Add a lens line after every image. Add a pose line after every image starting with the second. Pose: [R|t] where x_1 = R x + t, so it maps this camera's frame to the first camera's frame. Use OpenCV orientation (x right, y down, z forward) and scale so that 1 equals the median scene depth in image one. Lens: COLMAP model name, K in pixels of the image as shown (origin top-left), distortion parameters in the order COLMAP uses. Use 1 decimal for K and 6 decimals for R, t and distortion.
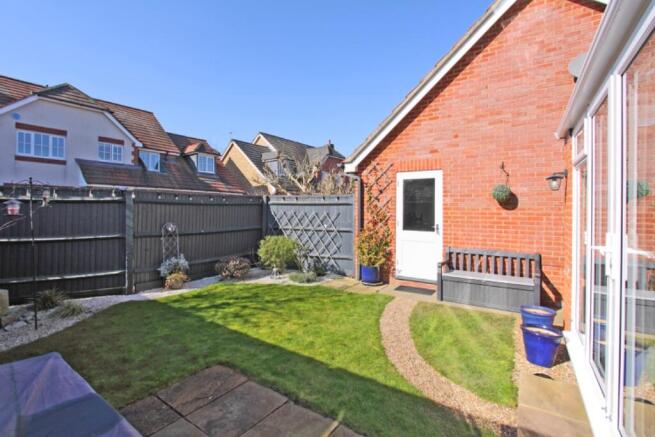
lens RADIAL K [[309.8, 0, 326.5], [0, 309.8, 212.3], [0, 0, 1]] dist [-0.004599, -0.000694]
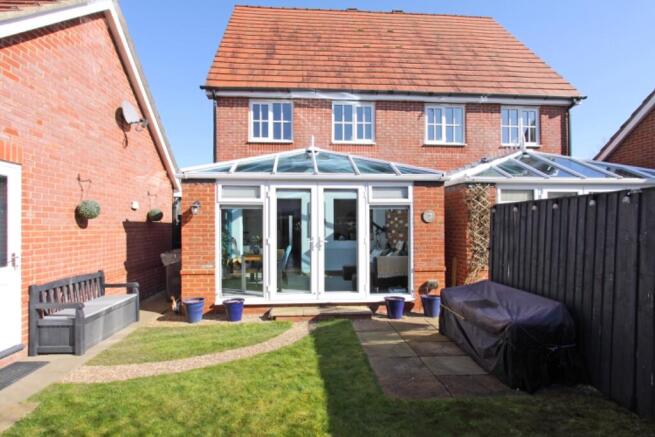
lens RADIAL K [[320.4, 0, 320.3], [0, 320.4, 222.7], [0, 0, 1]] dist [-0.005664, -0.000416]
pose [[-0.619218, 0.002751, 0.785214, -0.543248], [0.004298, 0.999991, -0.000114, -0.019663], [-0.785208, 0.003304, -0.619224, 0.982875]]
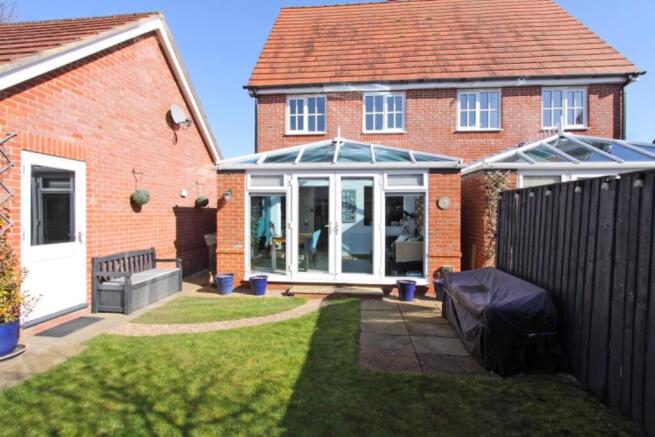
lens RADIAL K [[309.8, 0, 326.5], [0, 309.8, 212.3], [0, 0, 1]] dist [-0.004599, -0.000694]
pose [[-0.480075, -0.009136, 0.877180, -0.661217], [-0.000770, 0.999950, 0.009994, -0.018440], [-0.877227, 0.004122, -0.480058, 0.891554]]
